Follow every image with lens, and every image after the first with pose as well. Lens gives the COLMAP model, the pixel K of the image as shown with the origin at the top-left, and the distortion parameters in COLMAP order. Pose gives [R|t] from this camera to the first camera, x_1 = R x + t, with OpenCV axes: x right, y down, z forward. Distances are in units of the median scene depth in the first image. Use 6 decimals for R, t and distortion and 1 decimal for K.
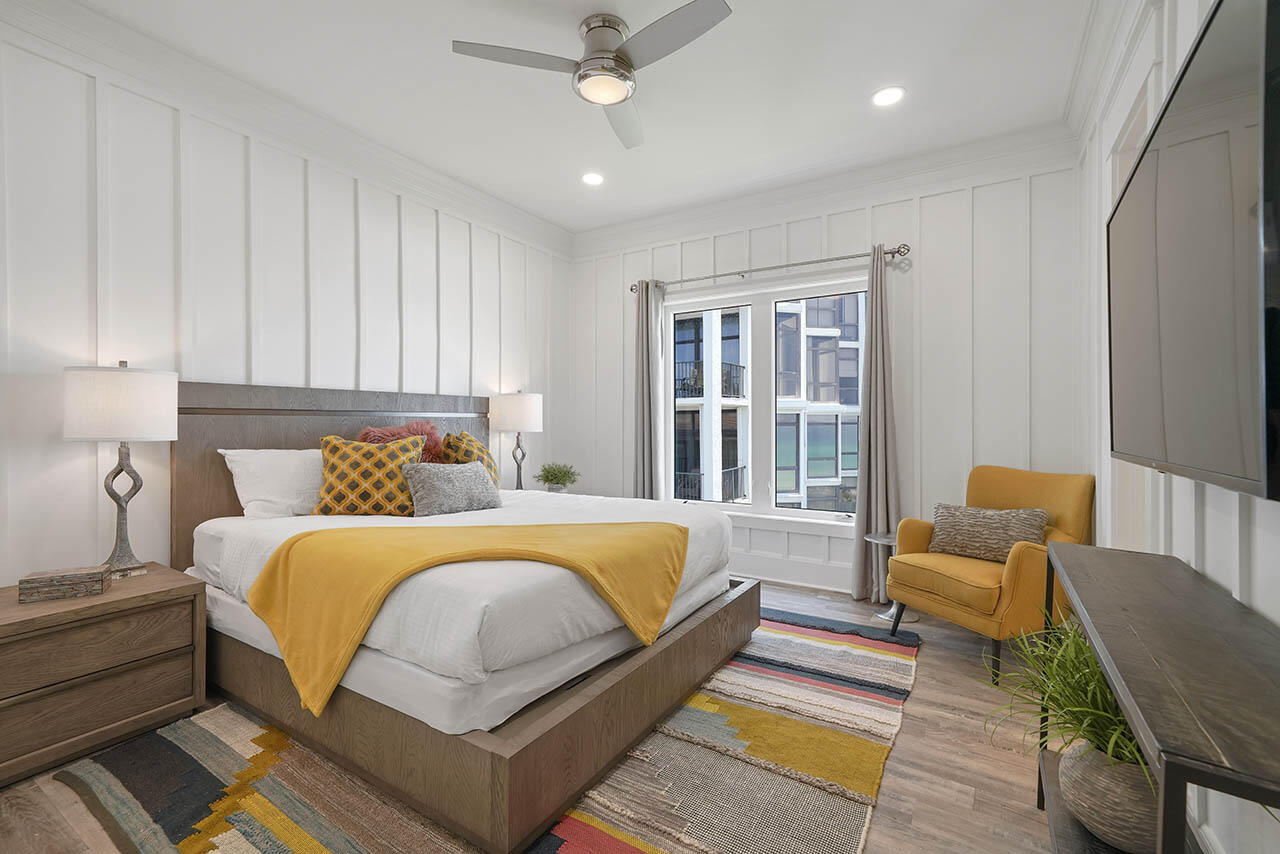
lens RADIAL K [[557.2, 0, 635.8], [0, 557.2, 429.2], [0, 0, 1]] dist [0.008345, 0.000509]
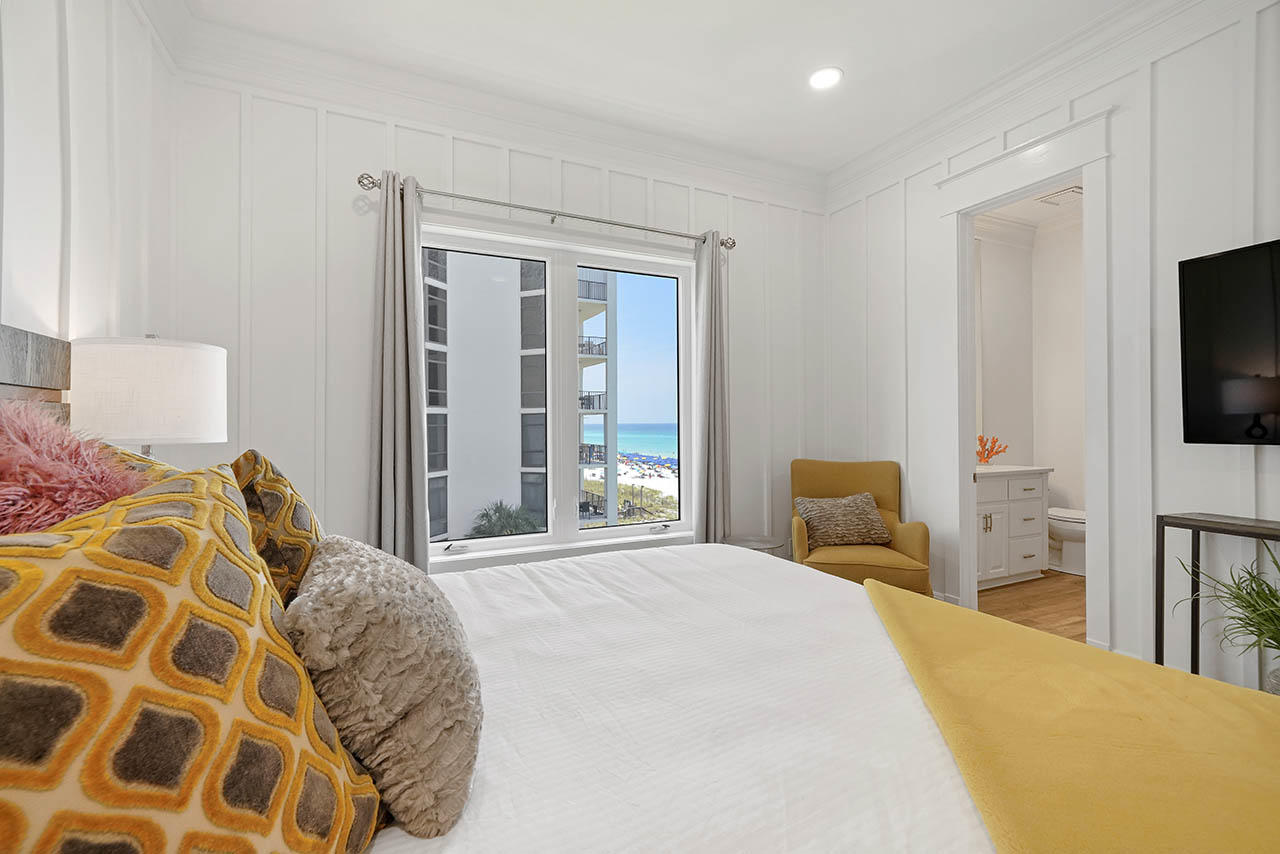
lens RADIAL K [[557.2, 0, 639.8], [0, 557.2, 417.1], [0, 0, 1]] dist [0.008345, 0.000509]
pose [[0.527231, 0.007619, 0.849688, -0.368819], [0.004956, 0.999915, -0.012041, -0.007139], [-0.849707, 0.010560, 0.527149, 0.531267]]
